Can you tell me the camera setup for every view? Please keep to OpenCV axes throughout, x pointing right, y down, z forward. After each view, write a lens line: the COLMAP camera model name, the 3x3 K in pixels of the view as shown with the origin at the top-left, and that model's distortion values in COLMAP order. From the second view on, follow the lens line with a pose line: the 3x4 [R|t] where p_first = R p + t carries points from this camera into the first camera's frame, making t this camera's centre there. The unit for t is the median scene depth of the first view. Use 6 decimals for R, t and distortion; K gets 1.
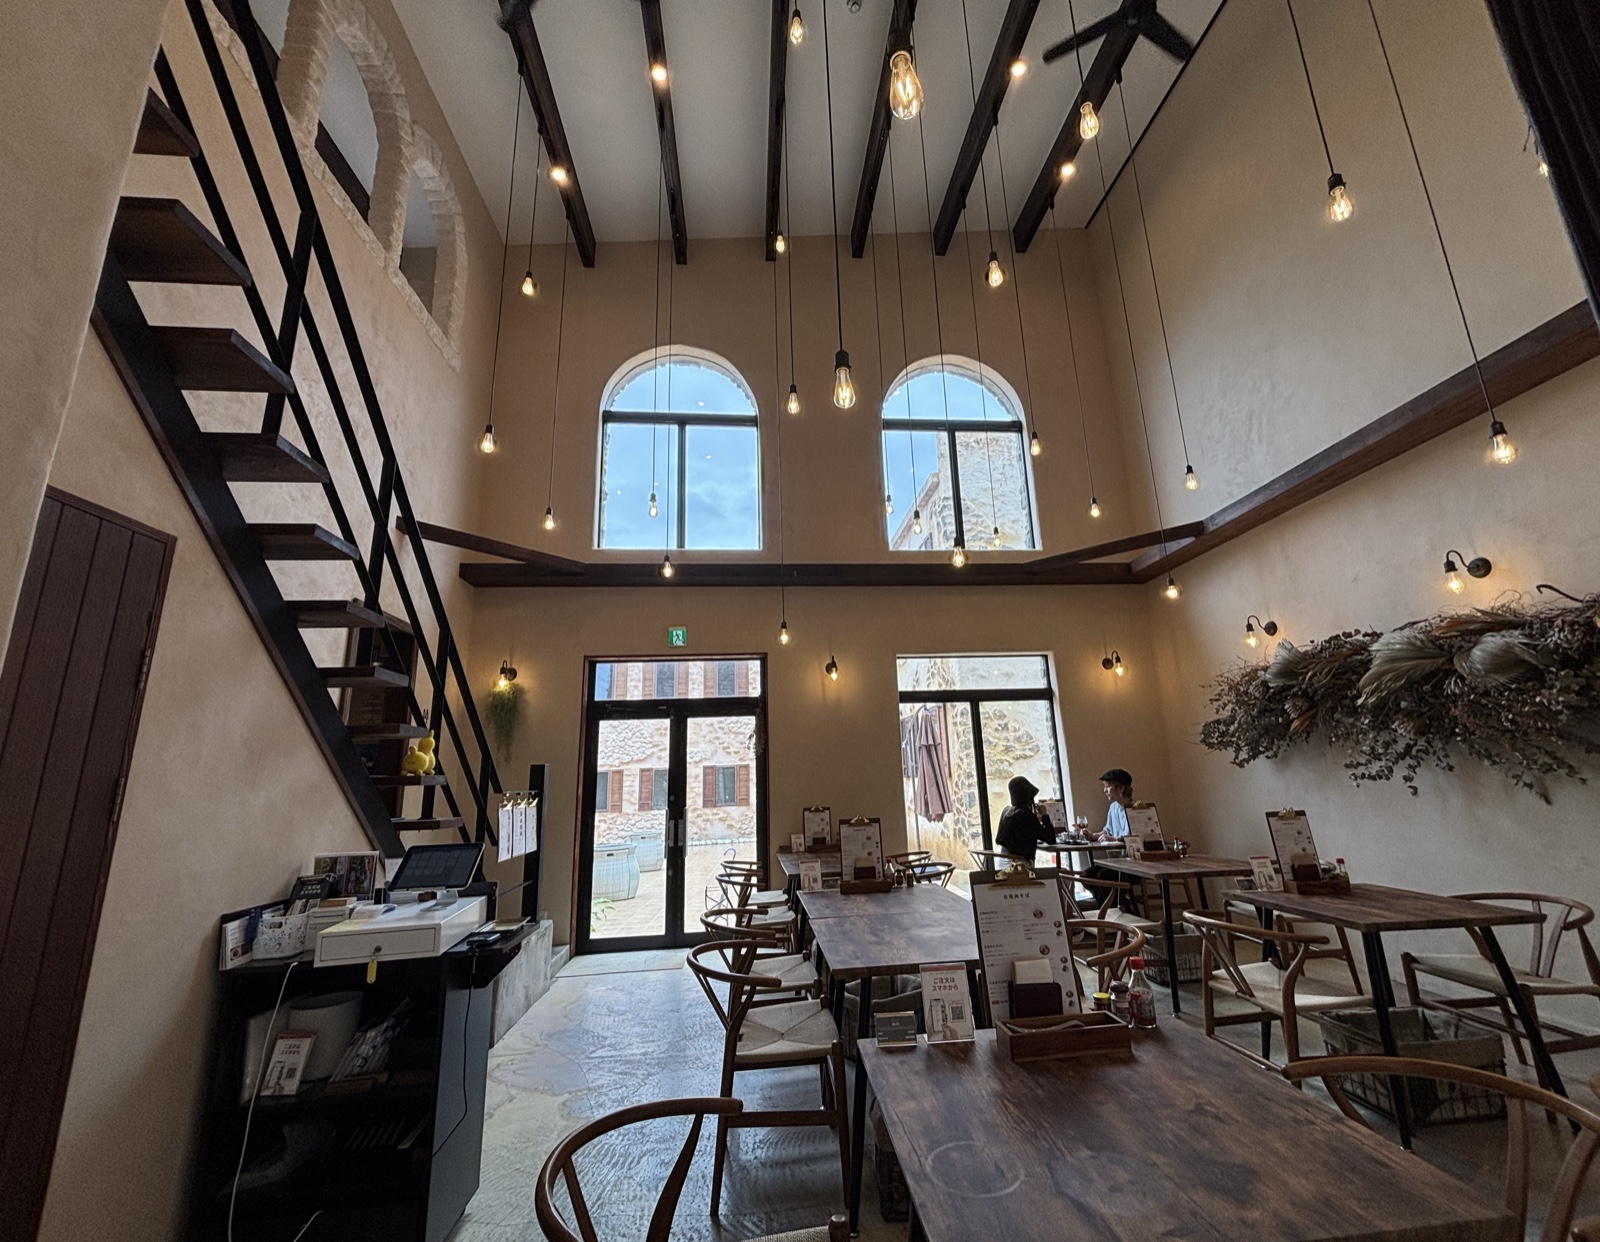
lens RADIAL K [[664.1, 0, 832.8], [0, 664.1, 619.1], [0, 0, 1]] dist [0.012011, -0.000049]
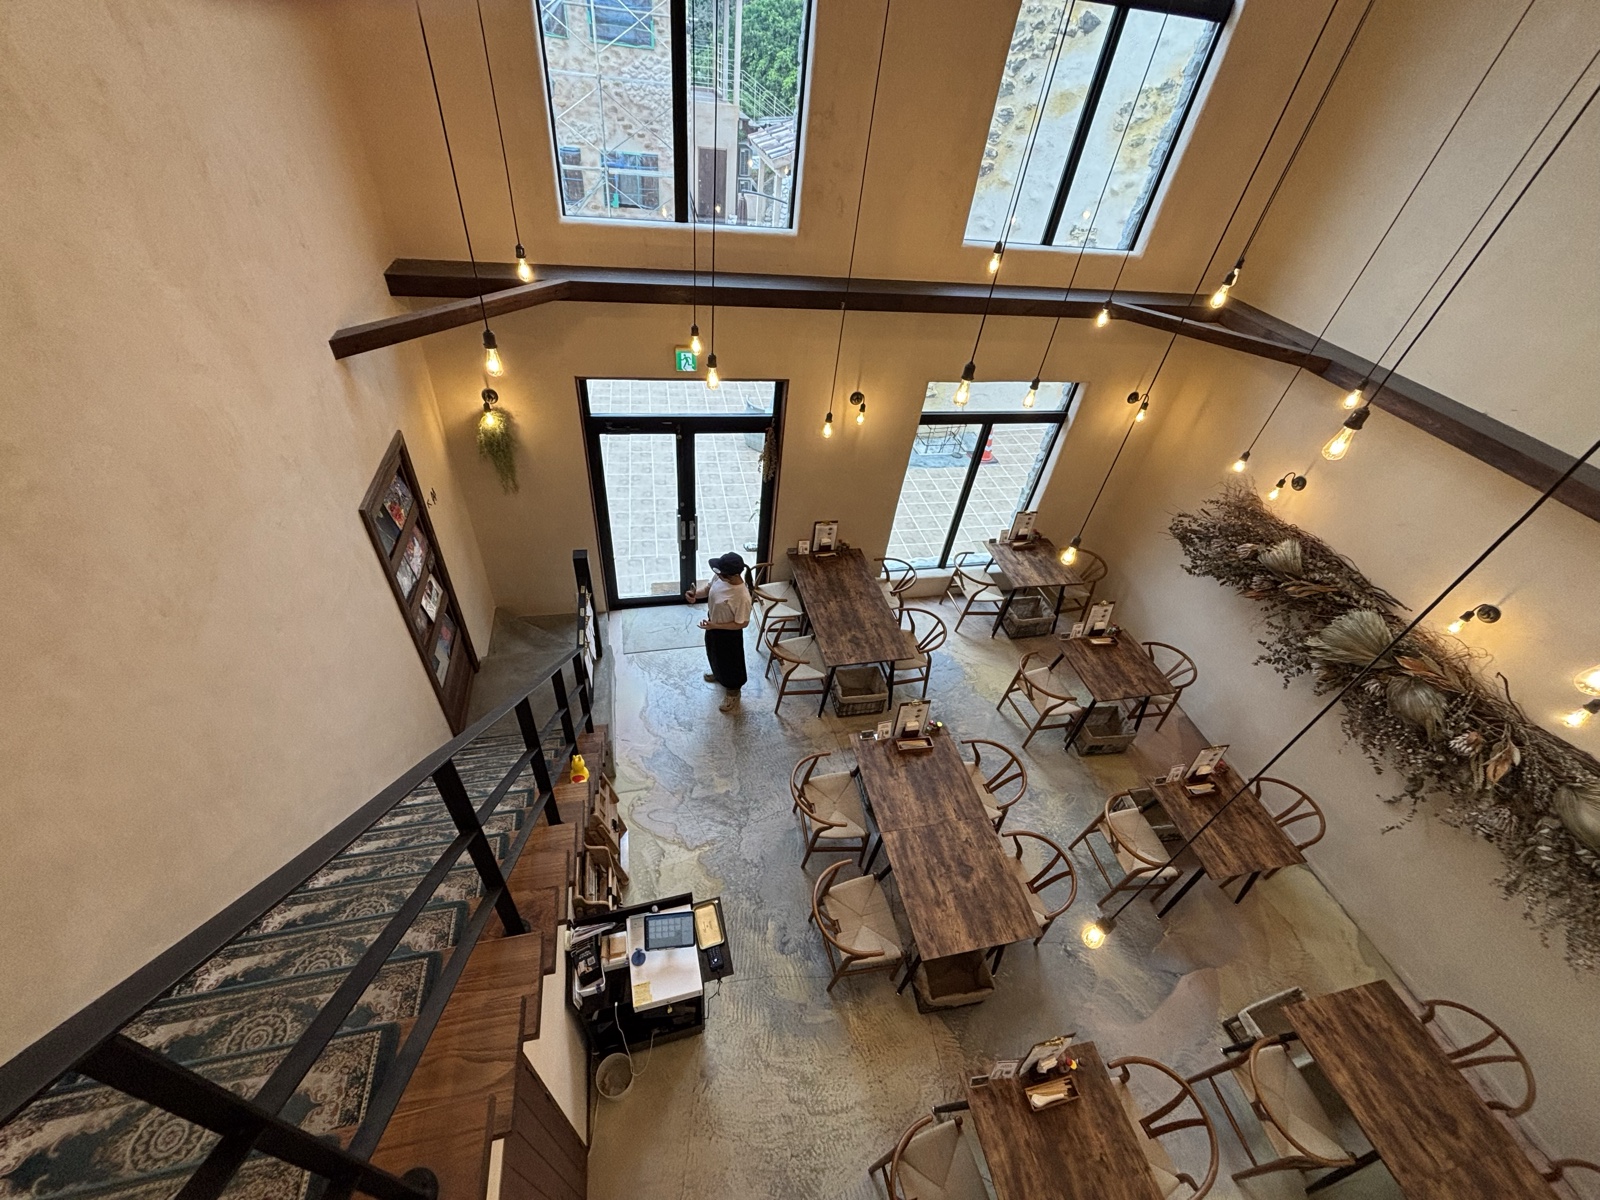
lens RADIAL K [[641.9, 0, 800.0], [0, 641.9, 600.0], [0, 0, 1]] dist [-0.000066, -0.000115]
pose [[0.984716, 0.039279, 0.169681, -0.217226], [-0.161864, 0.566066, 0.808313, -0.469496], [-0.064301, -0.823424, 0.563772, 0.294869]]
